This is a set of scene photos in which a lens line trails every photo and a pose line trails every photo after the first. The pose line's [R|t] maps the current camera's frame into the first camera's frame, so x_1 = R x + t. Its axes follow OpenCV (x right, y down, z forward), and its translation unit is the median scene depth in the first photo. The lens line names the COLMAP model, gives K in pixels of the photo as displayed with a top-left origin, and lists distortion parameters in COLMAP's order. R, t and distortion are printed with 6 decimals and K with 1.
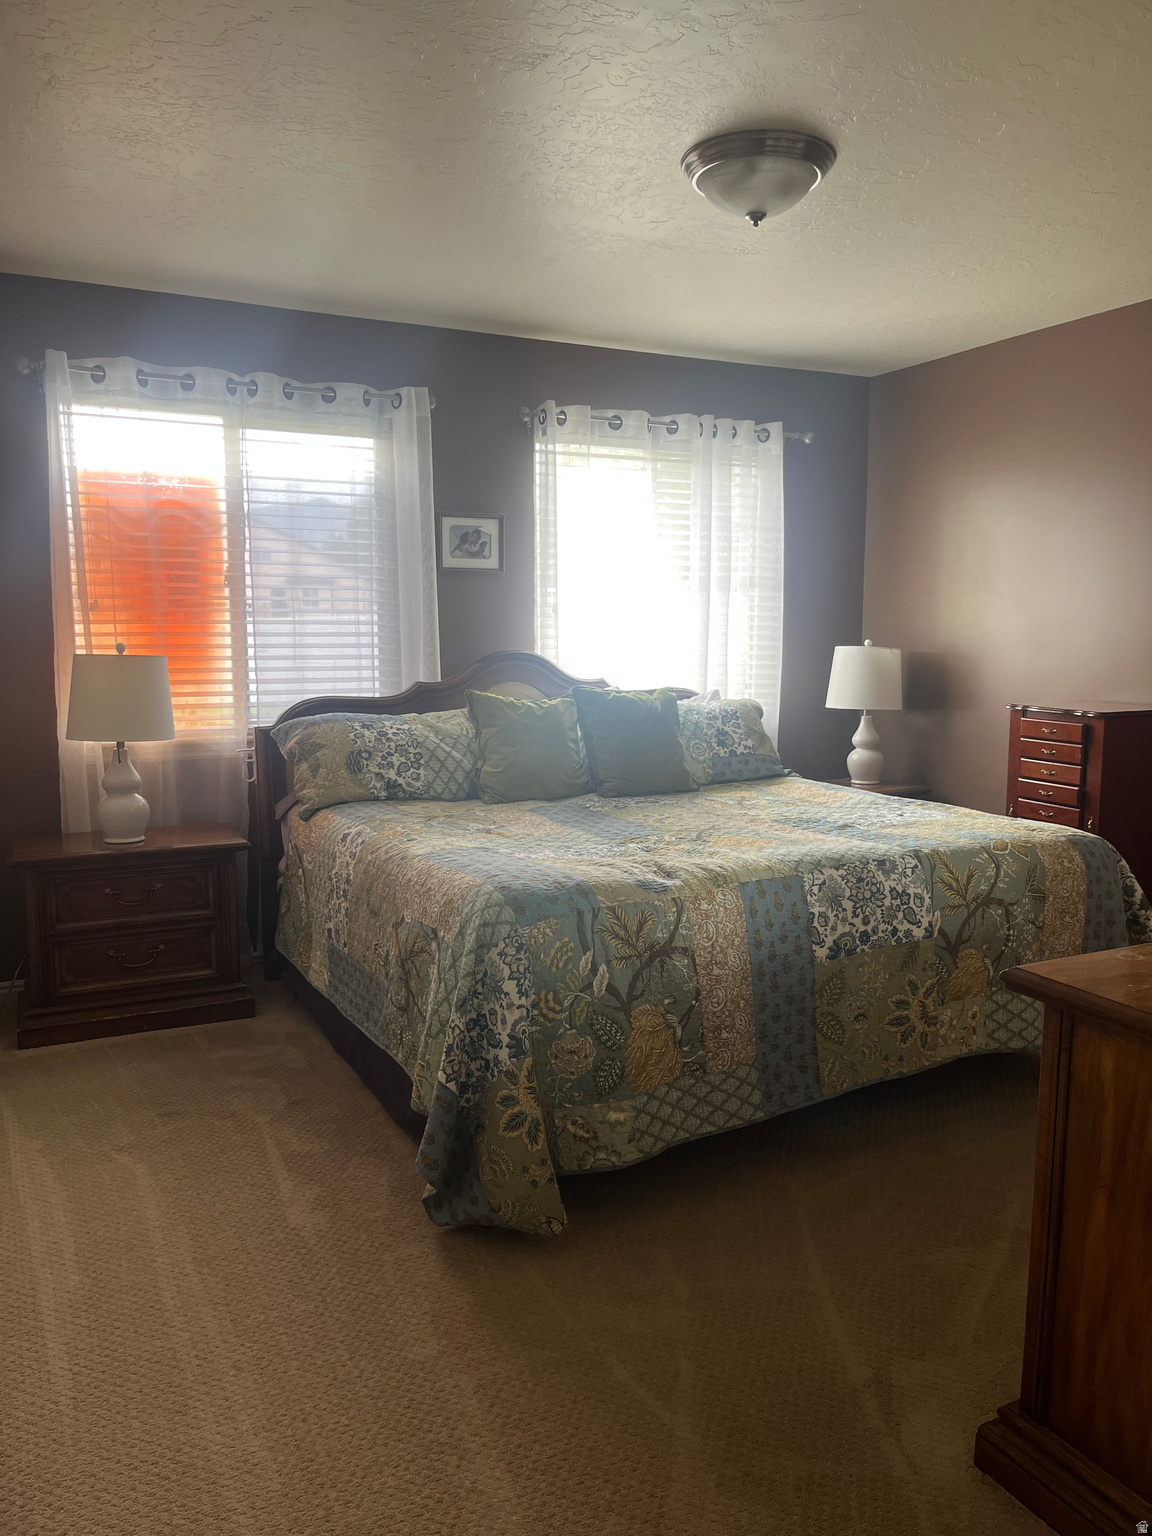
lens RADIAL K [[1163.4, 0, 578.1], [0, 1163.4, 775.1], [0, 0, 1]] dist [0.062011, -0.078690]
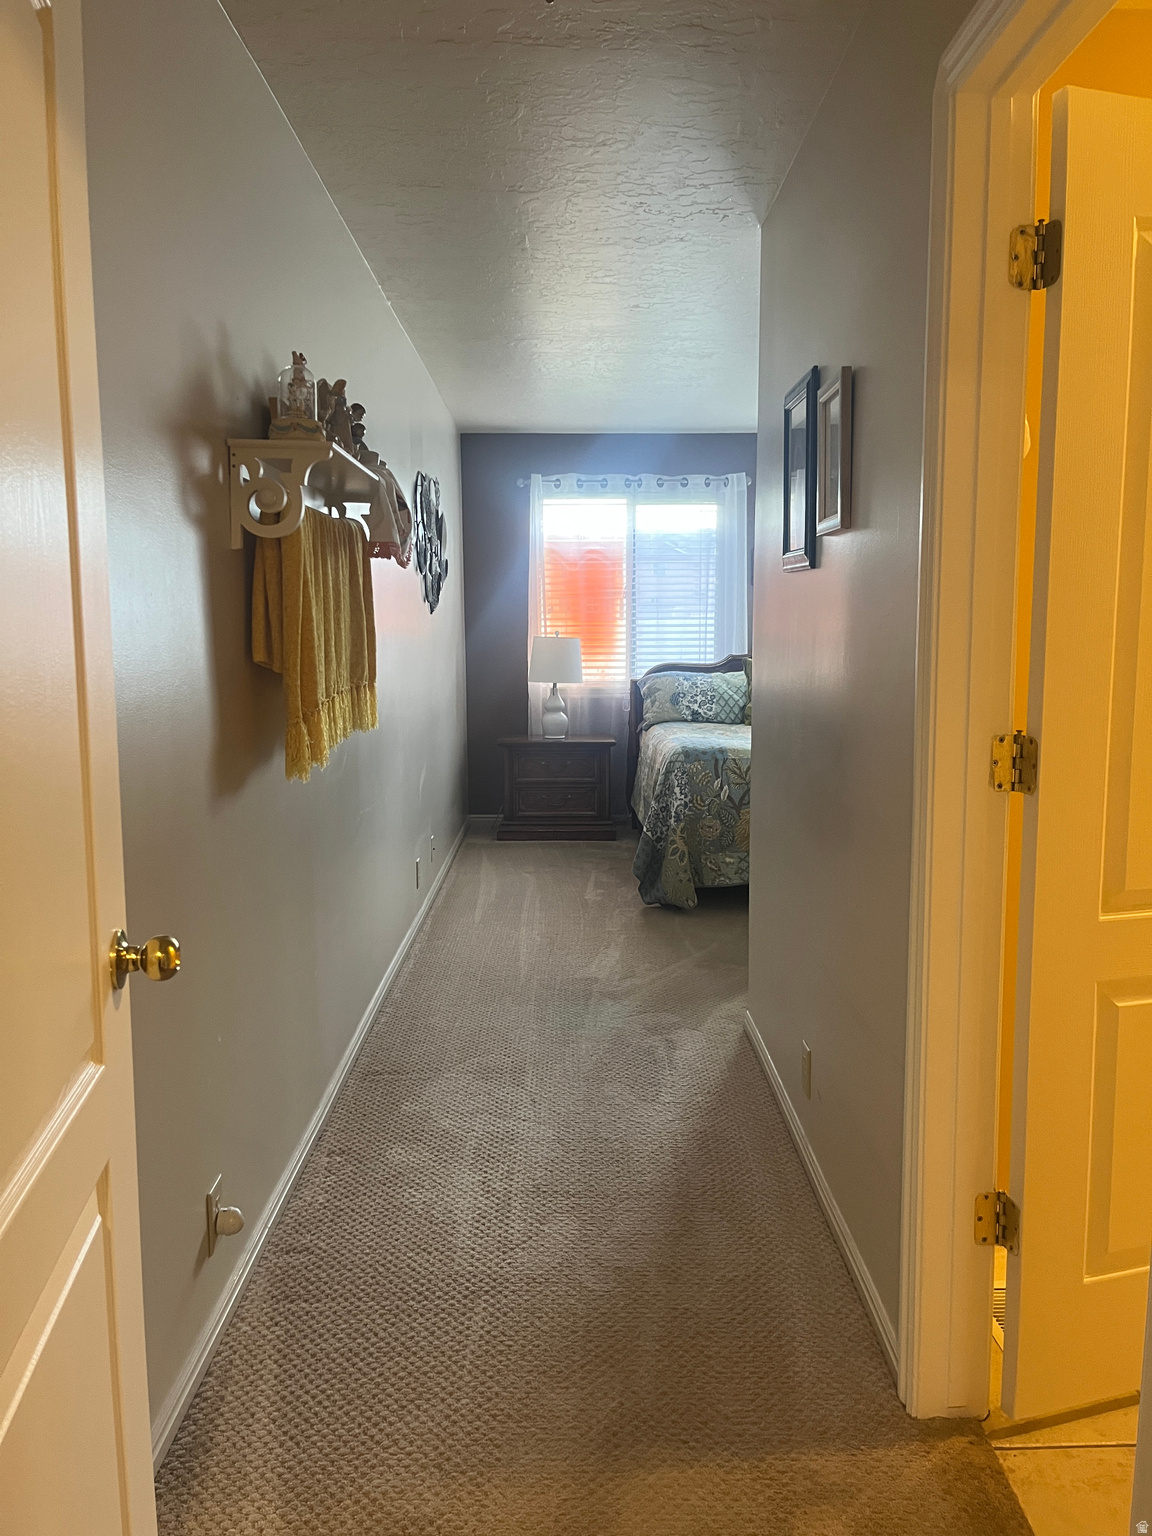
lens RADIAL K [[1163.4, 0, 581.6], [0, 1163.4, 771.7], [0, 0, 1]] dist [0.062011, -0.078690]
pose [[0.899615, 0.052972, -0.433459, 0.574083], [-0.051358, 0.998561, 0.015441, 0.100912], [0.433653, 0.008371, 0.901041, -0.808625]]
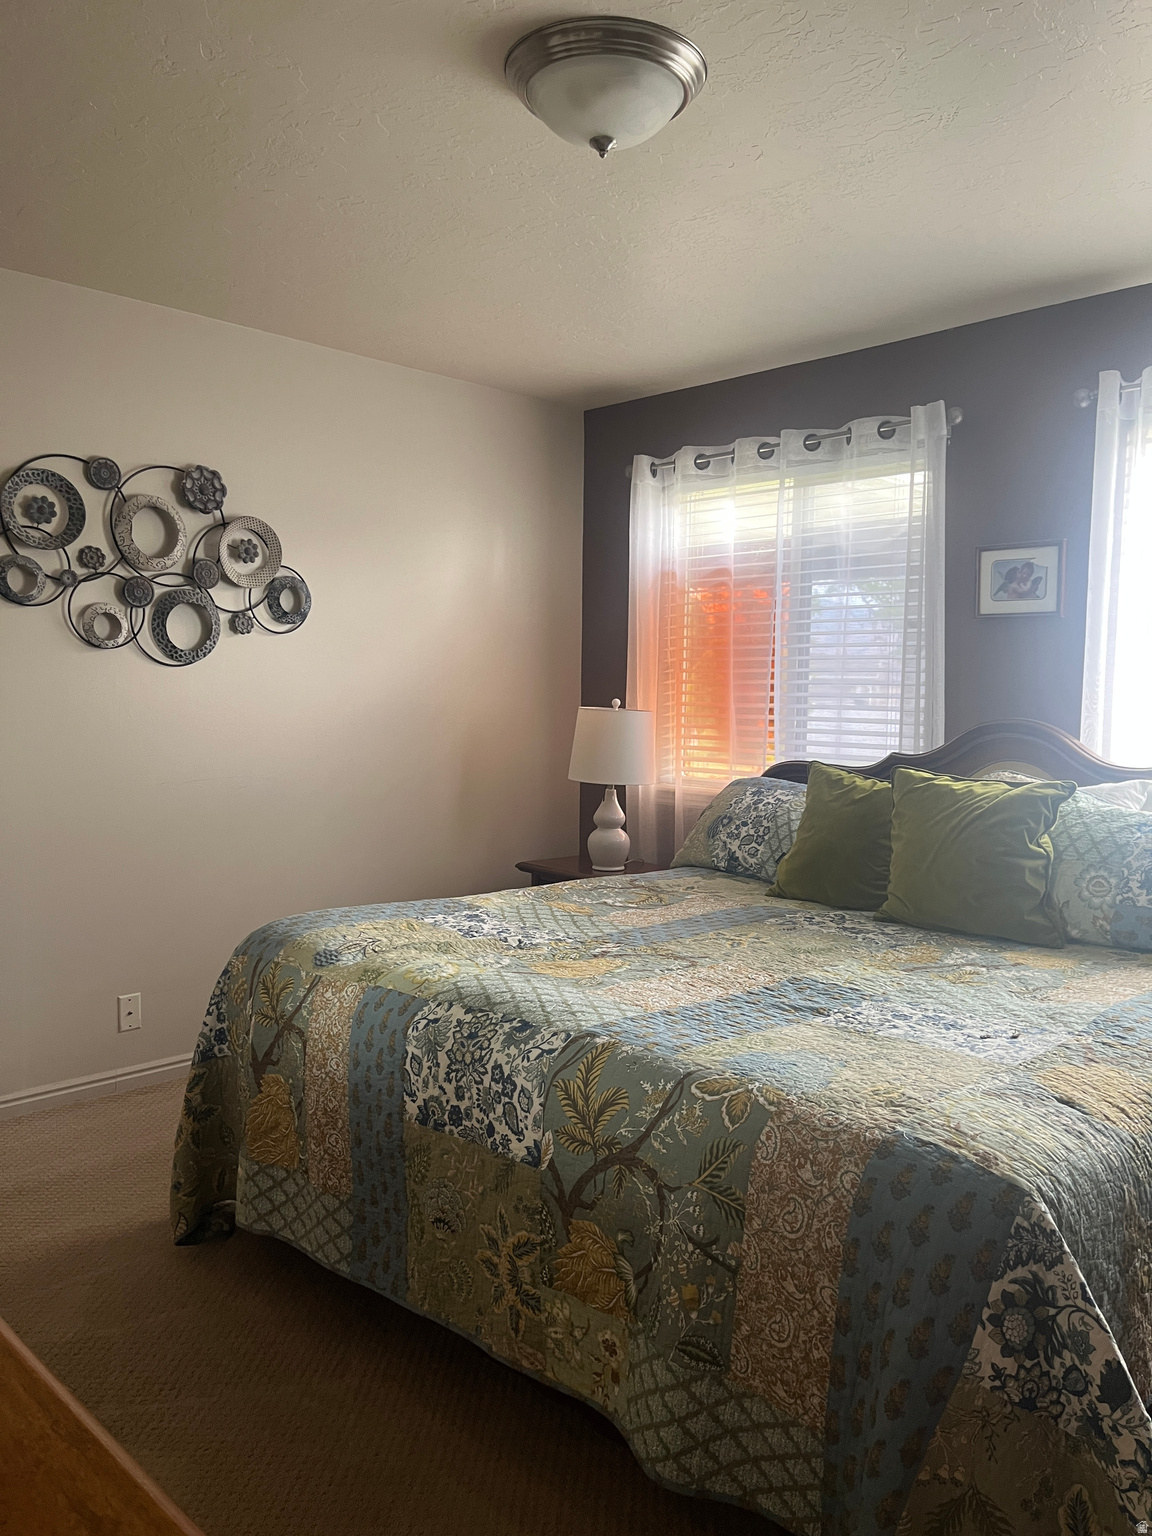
lens RADIAL K [[1163.4, 0, 586.5], [0, 1163.4, 773.0], [0, 0, 1]] dist [0.062011, -0.078690]
pose [[0.306969, 0.077011, -0.948599, 0.879728], [-0.133937, 0.990297, 0.037054, -0.099369], [0.942248, 0.115678, 0.314305, 0.783311]]
